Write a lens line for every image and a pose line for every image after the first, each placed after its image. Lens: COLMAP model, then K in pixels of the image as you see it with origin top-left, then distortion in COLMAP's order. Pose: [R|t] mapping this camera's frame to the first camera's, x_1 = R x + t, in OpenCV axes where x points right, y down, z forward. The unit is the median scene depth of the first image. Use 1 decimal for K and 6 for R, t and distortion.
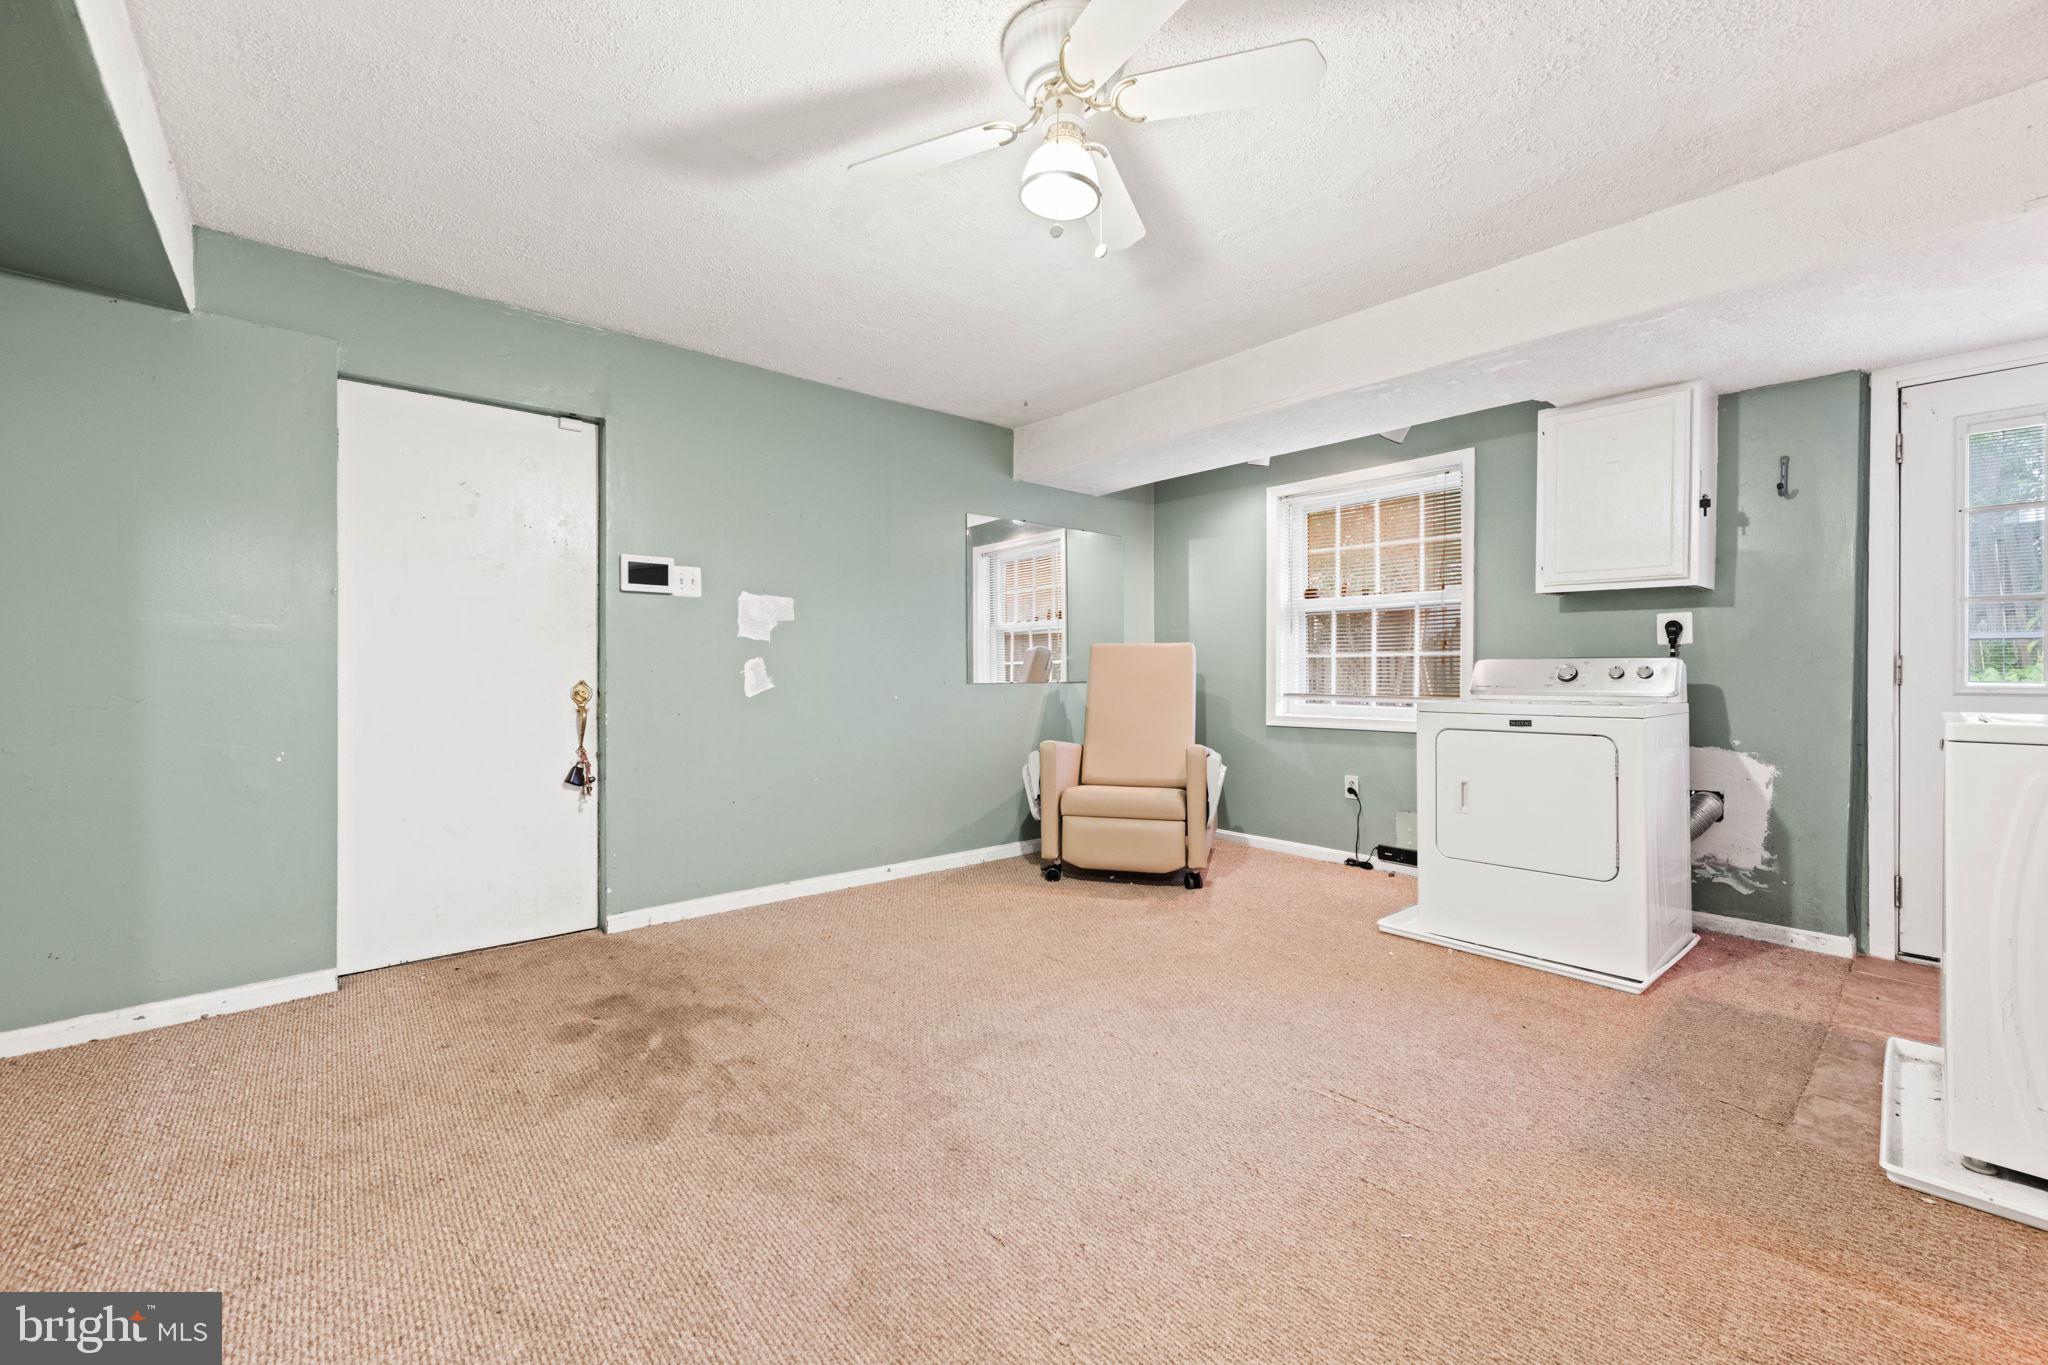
lens RADIAL K [[826.0, 0, 1027.7], [0, 826.0, 668.5], [0, 0, 1]] dist [0.000832, -0.000033]
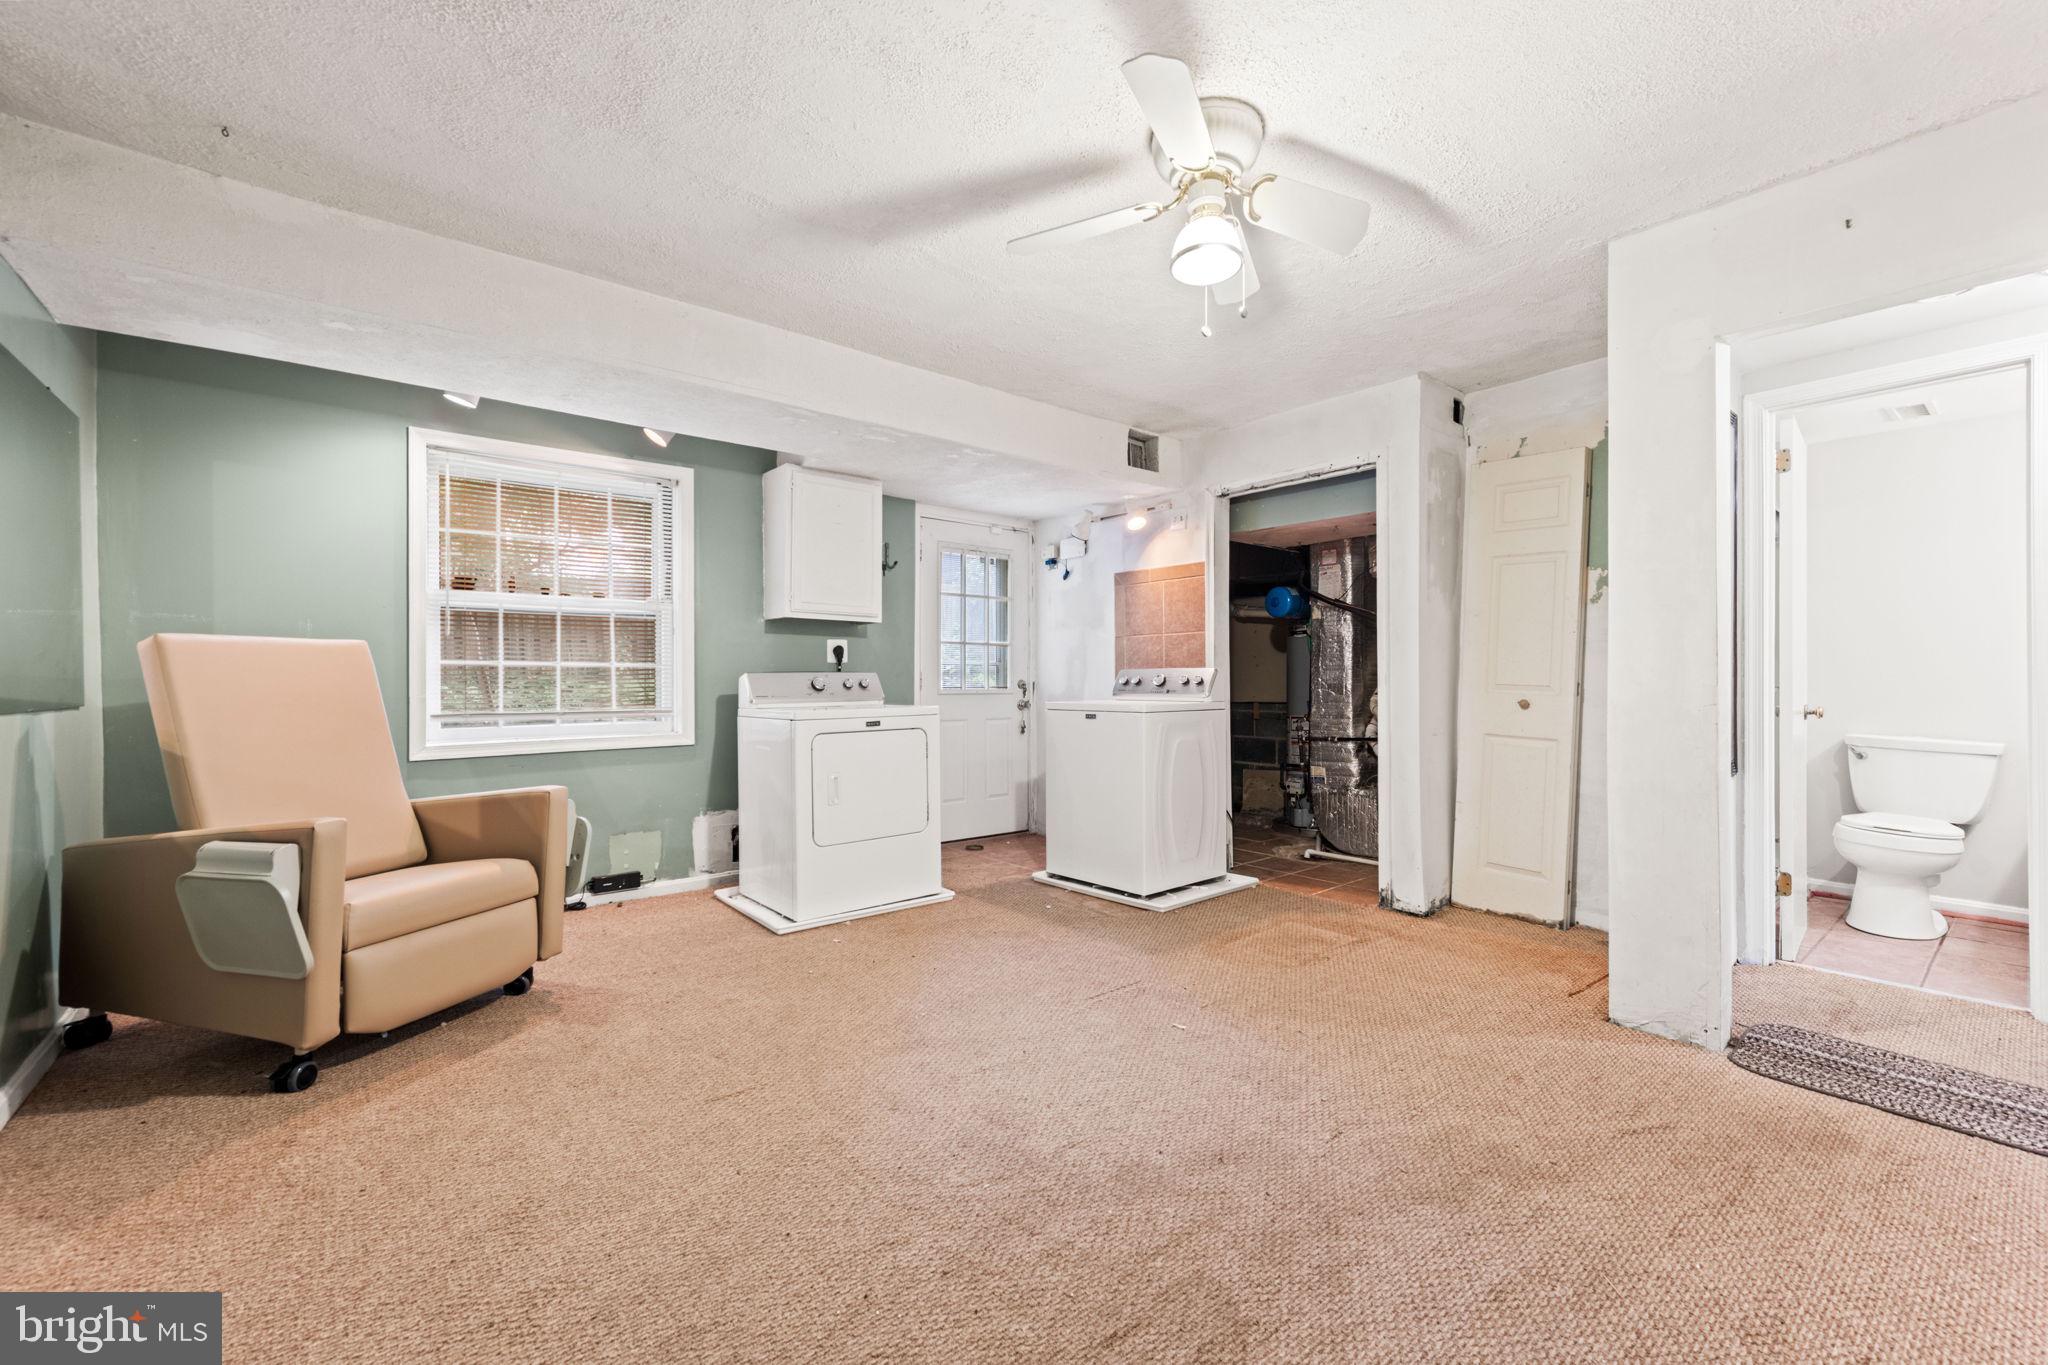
lens RADIAL K [[834.2, 0, 1027.1], [0, 834.2, 682.3], [0, 0, 1]] dist [0.000873, -0.000072]
pose [[0.026404, -0.002721, 0.999648, -0.599514], [0.001121, 0.999996, 0.002693, -0.000396], [-0.999651, 0.001050, 0.026407, 0.655141]]
